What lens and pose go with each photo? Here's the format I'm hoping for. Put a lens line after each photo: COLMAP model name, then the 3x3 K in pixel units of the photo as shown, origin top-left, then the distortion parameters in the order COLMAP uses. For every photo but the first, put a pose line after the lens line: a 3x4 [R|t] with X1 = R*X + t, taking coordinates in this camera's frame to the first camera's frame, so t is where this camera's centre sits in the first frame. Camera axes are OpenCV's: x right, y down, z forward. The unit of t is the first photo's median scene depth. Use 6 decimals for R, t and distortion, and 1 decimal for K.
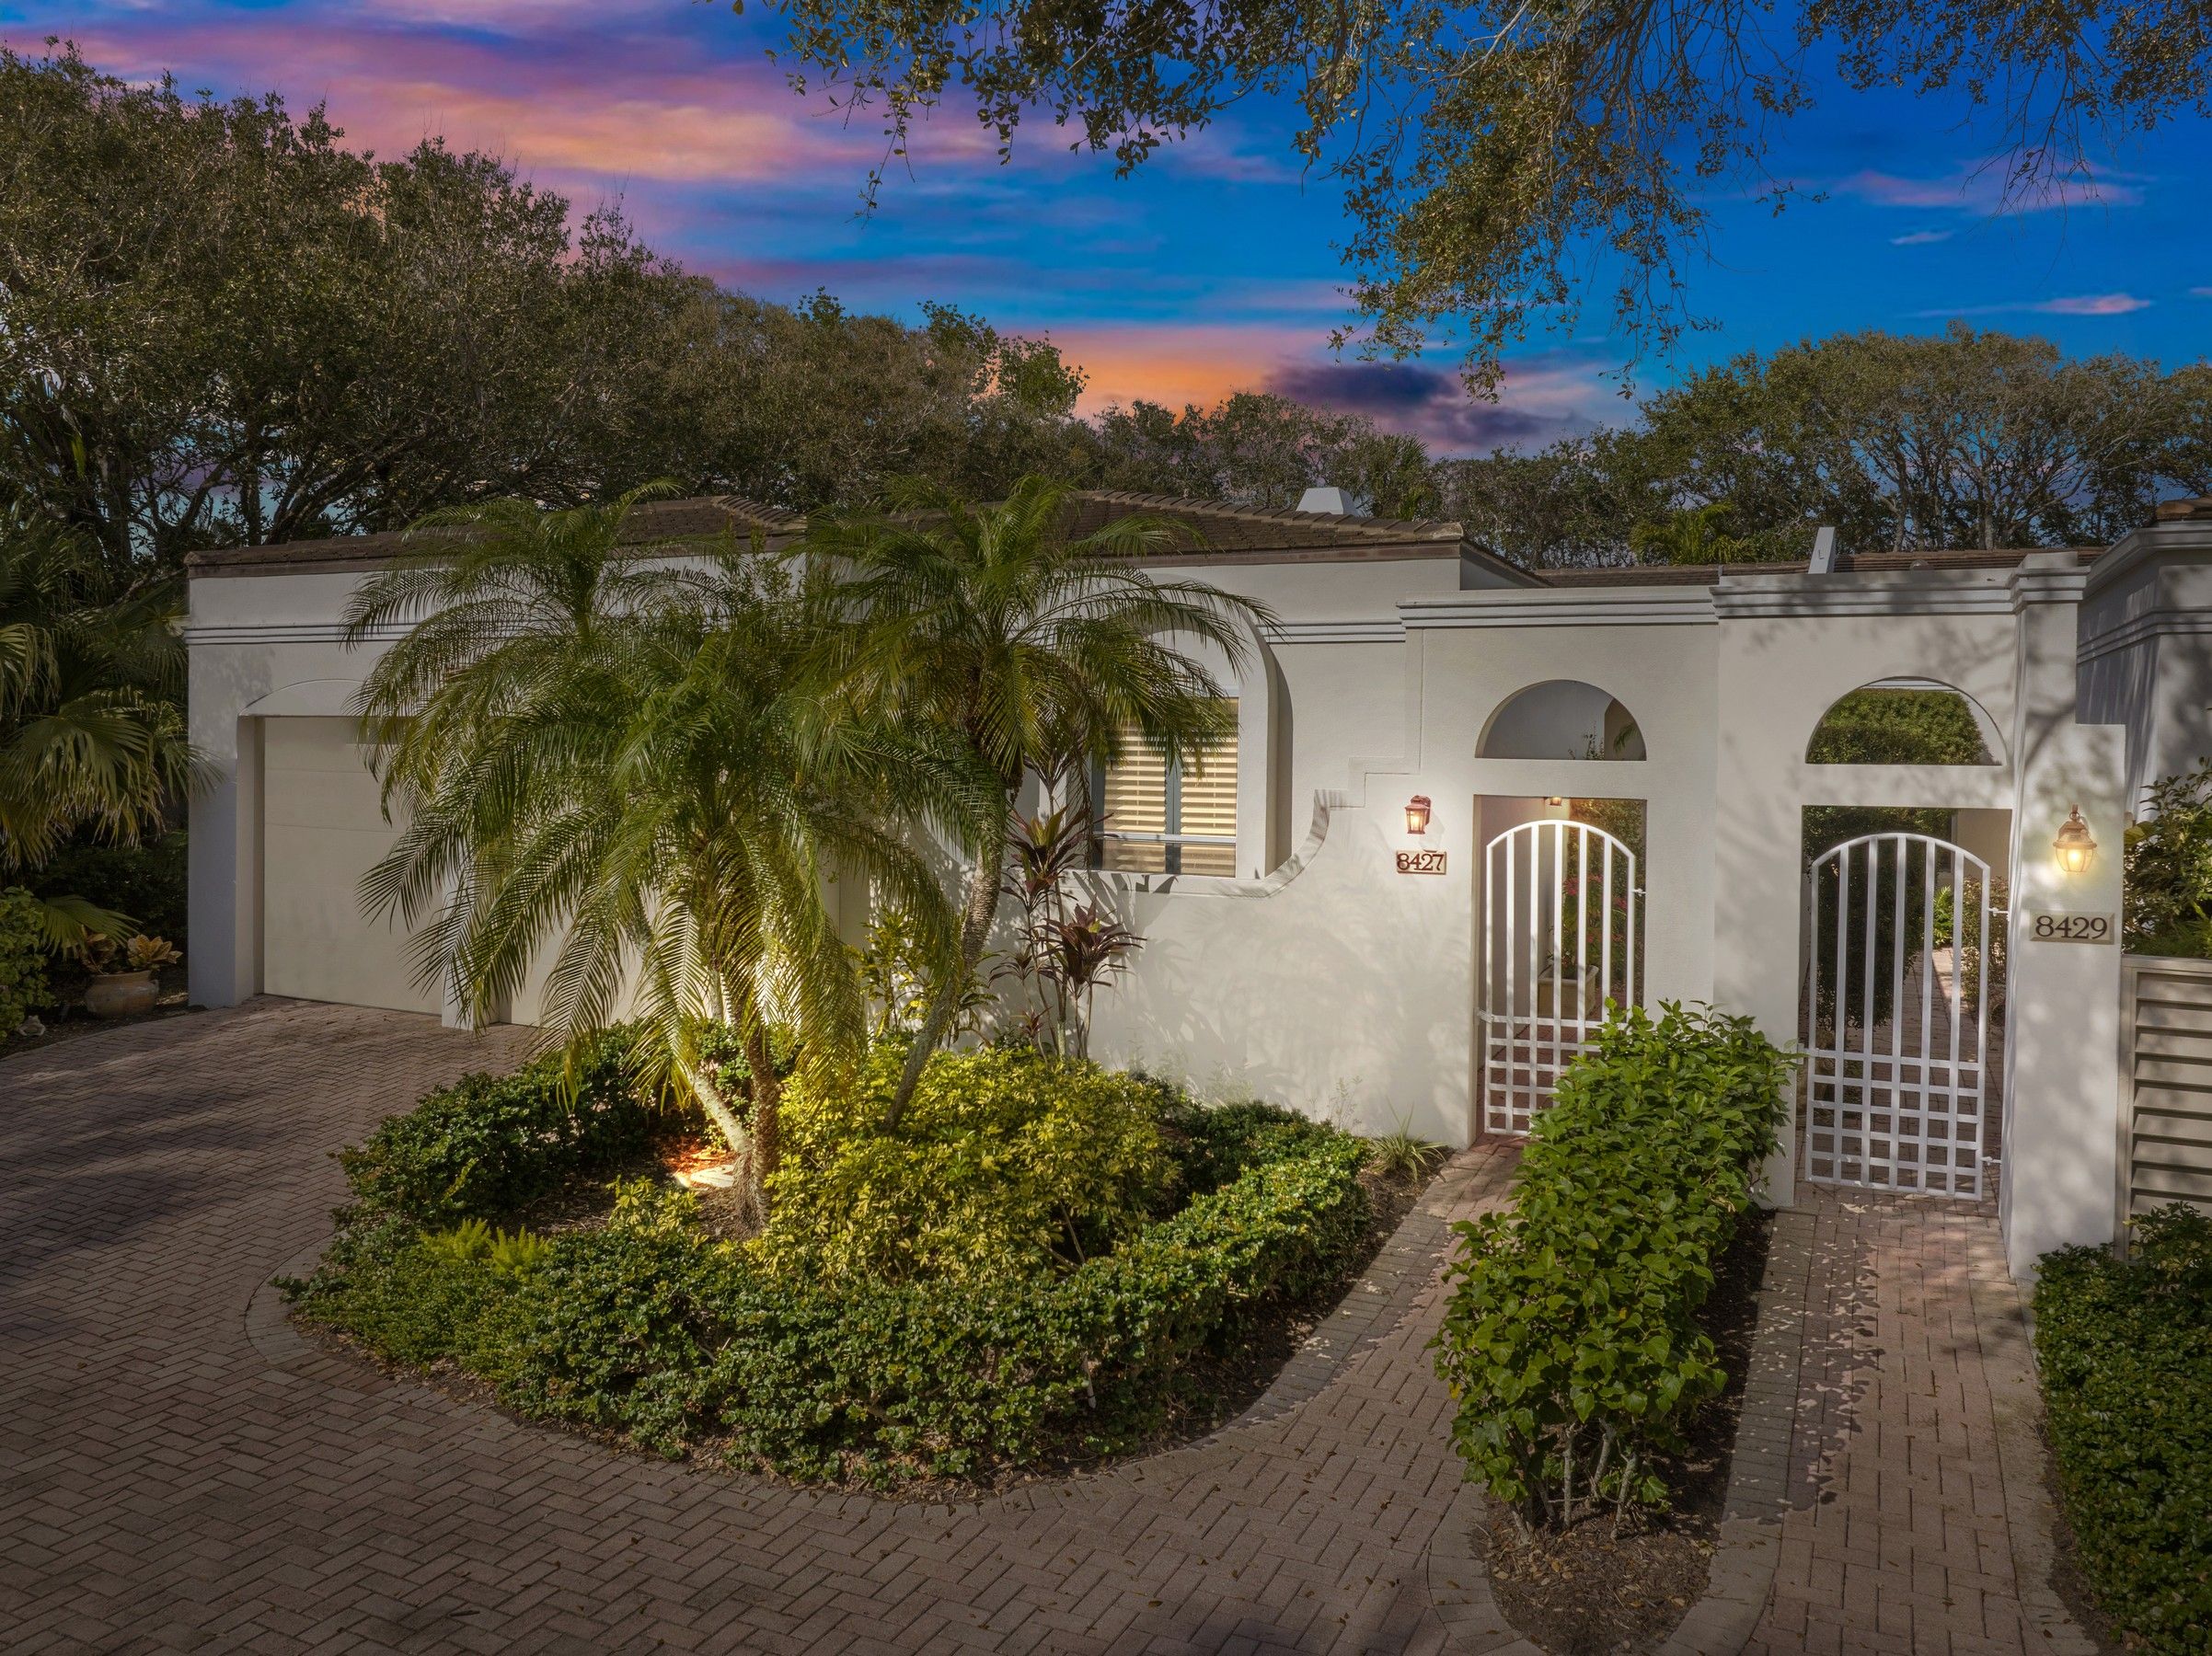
lens RADIAL K [[1544.8, 0, 1109.7], [0, 1544.8, 806.7], [0, 0, 1]] dist [0.009469, 0.000299]
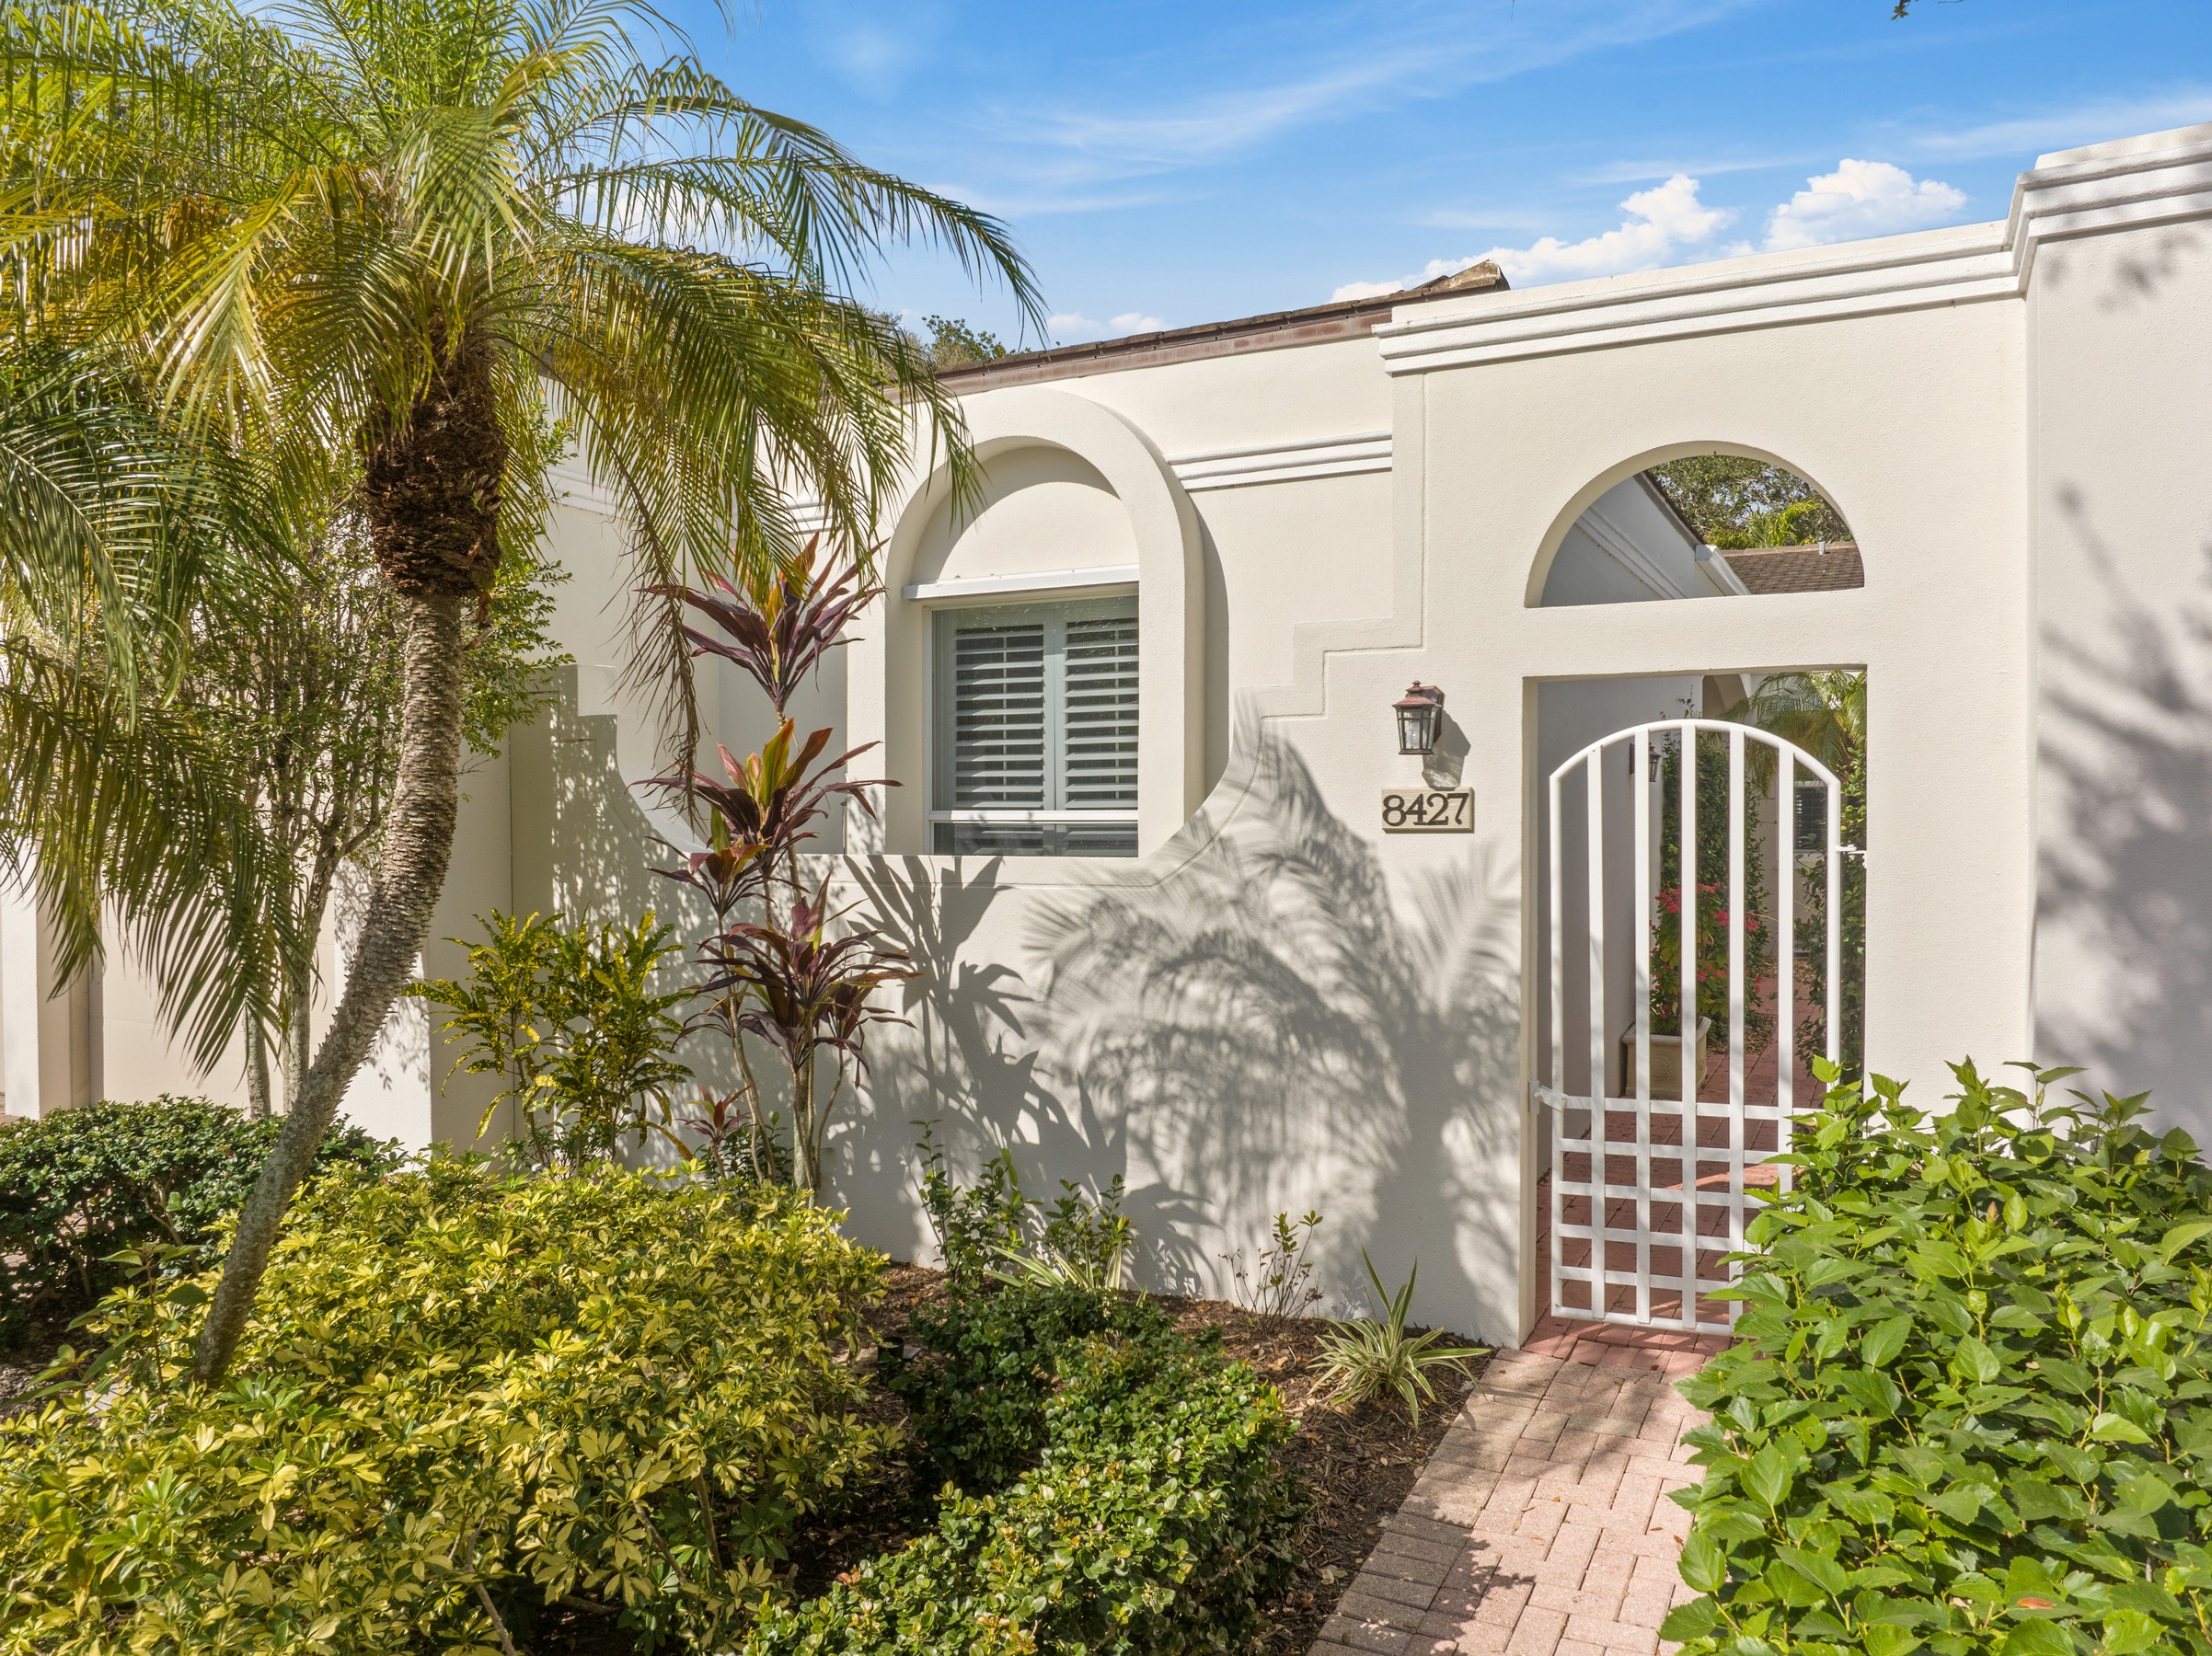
lens RADIAL K [[1703.9, 0, 1102.7], [0, 1703.9, 844.6], [0, 0, 1]] dist [-0.016484, 0.003594]
pose [[0.999854, -0.009859, -0.013930, 0.100114], [0.009736, 0.999913, -0.008867, 0.053488], [0.014016, 0.008730, 0.999864, 0.420513]]
